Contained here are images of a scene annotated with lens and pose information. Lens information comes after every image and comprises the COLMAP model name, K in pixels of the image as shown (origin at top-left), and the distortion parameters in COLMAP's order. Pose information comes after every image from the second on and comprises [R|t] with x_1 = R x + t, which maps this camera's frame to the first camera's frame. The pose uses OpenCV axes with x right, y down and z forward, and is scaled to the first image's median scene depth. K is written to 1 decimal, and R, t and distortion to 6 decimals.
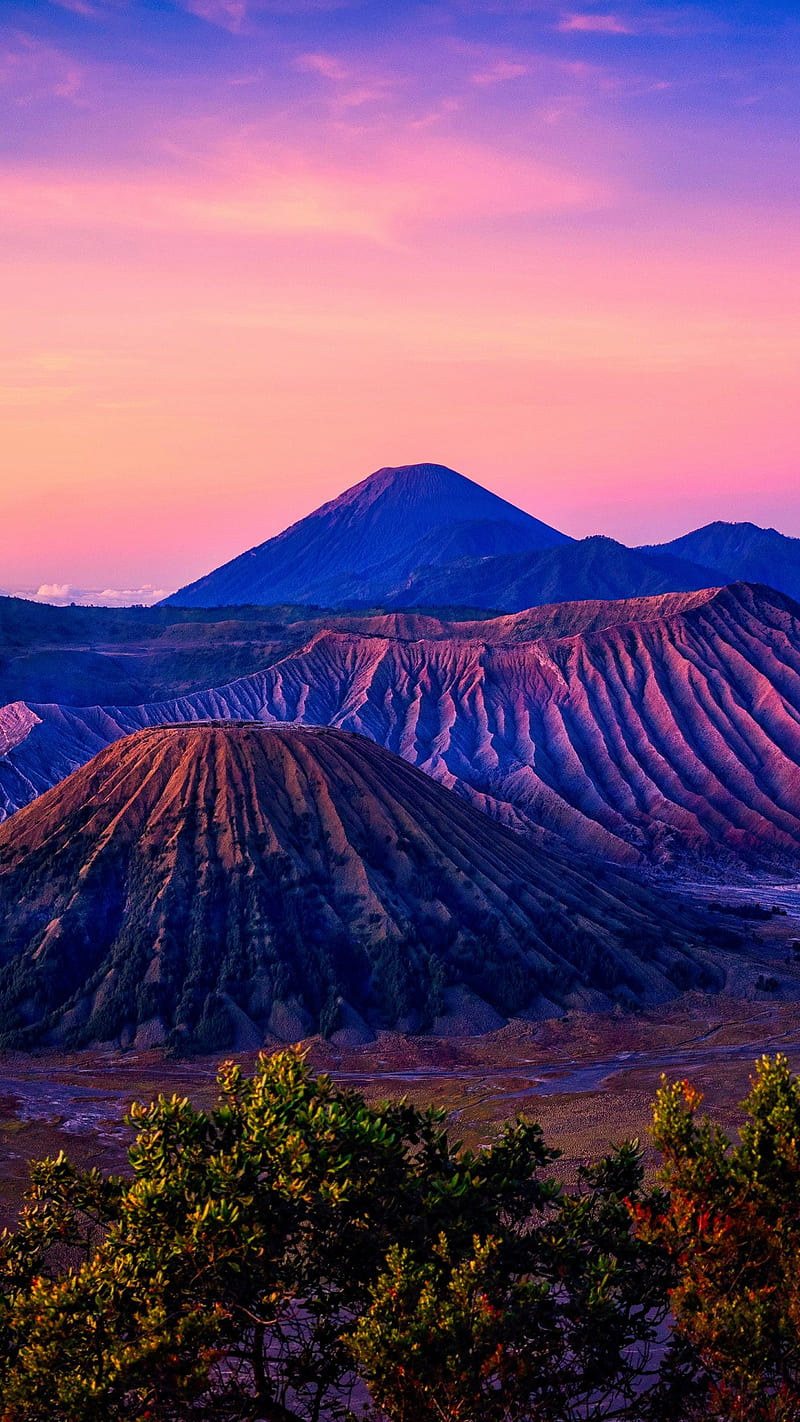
lens RADIAL K [[2158.6, 0, 394.0], [0, 2158.6, 717.9], [0, 0, 1]] dist [0.029777, 0.000000]
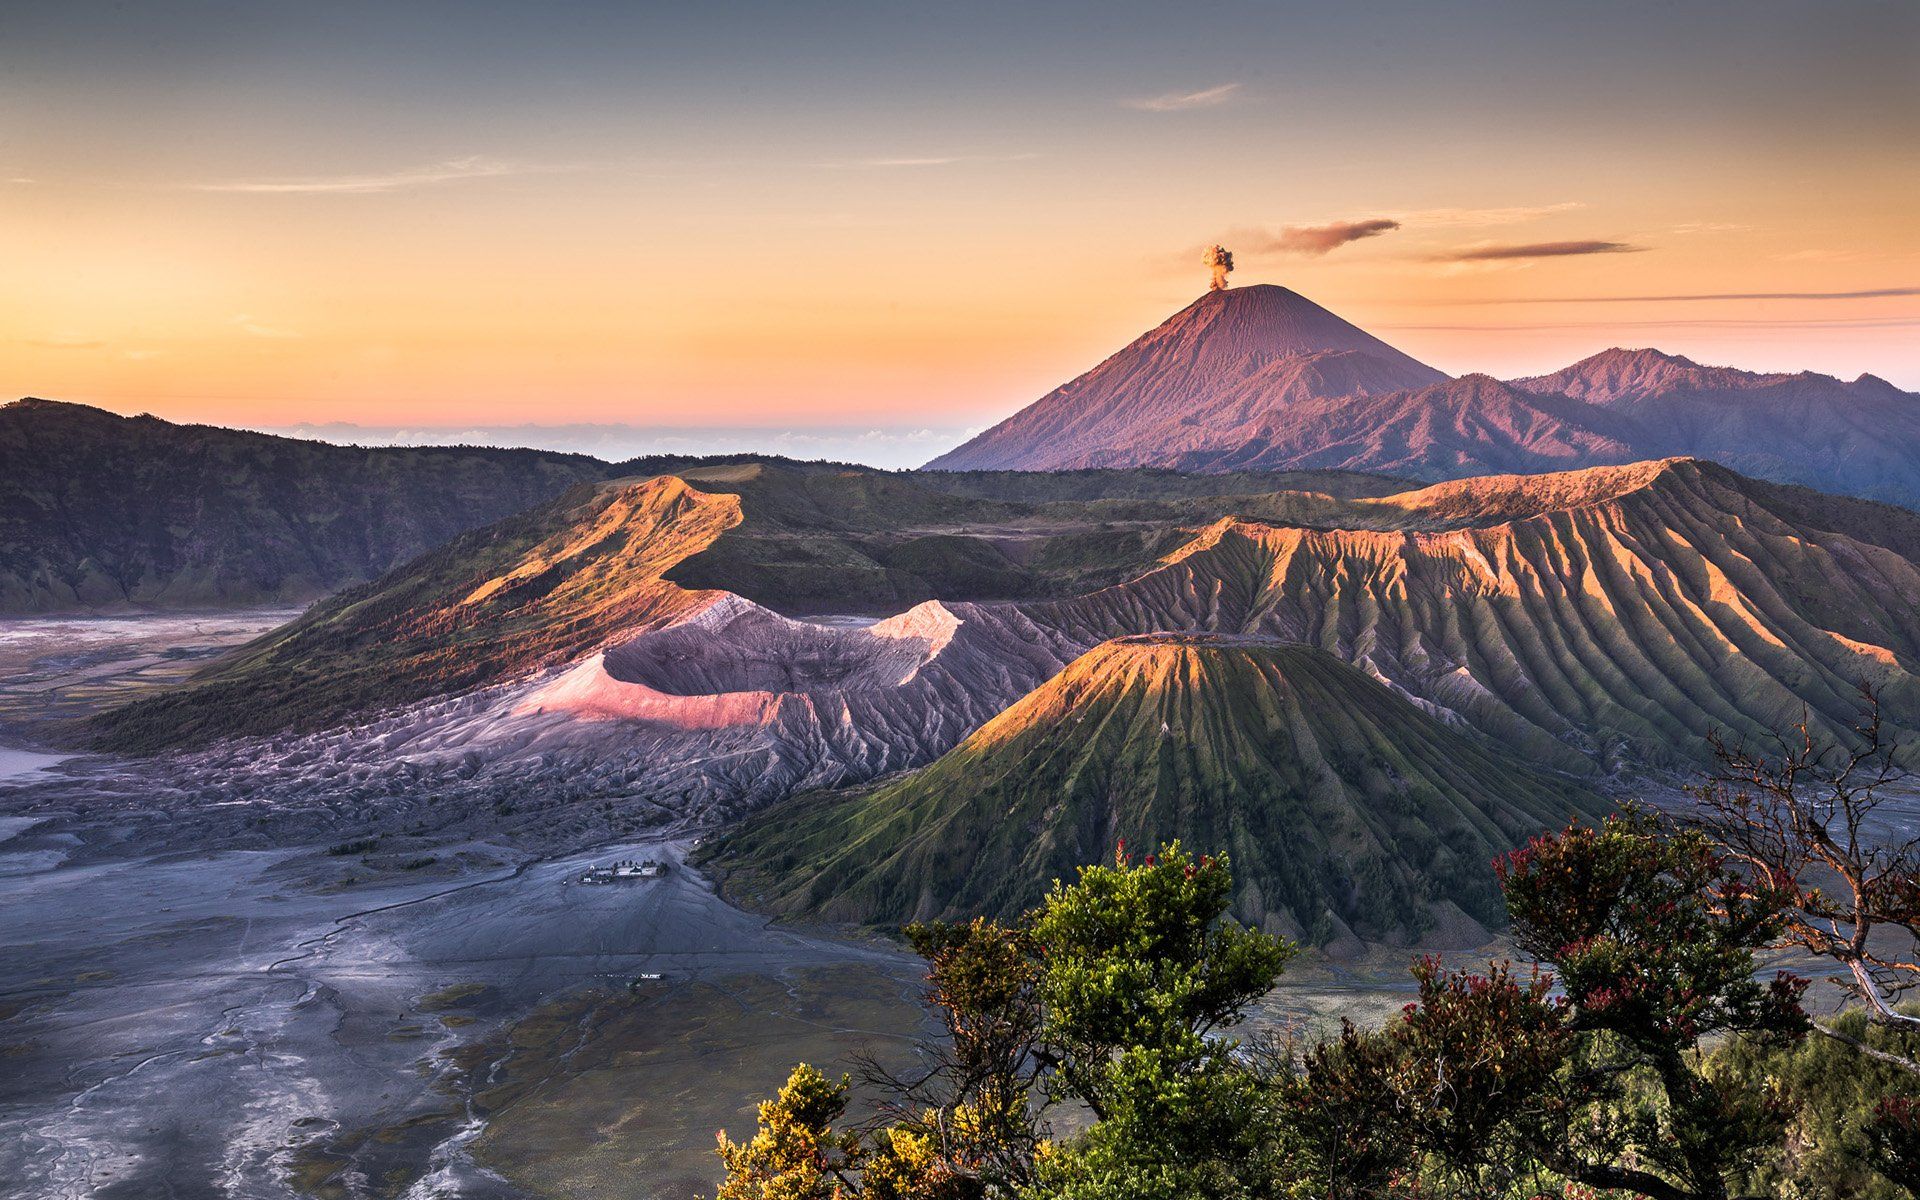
lens RADIAL K [[2507.6, 0, 933.7], [0, 2507.6, 645.9], [0, 0, 1]] dist [0.231869, 0.000000]
pose [[0.994836, 0.001259, -0.101486, -0.052868], [0.002074, 0.999462, 0.032730, -0.022632], [0.101473, -0.032772, 0.994298, -0.133444]]
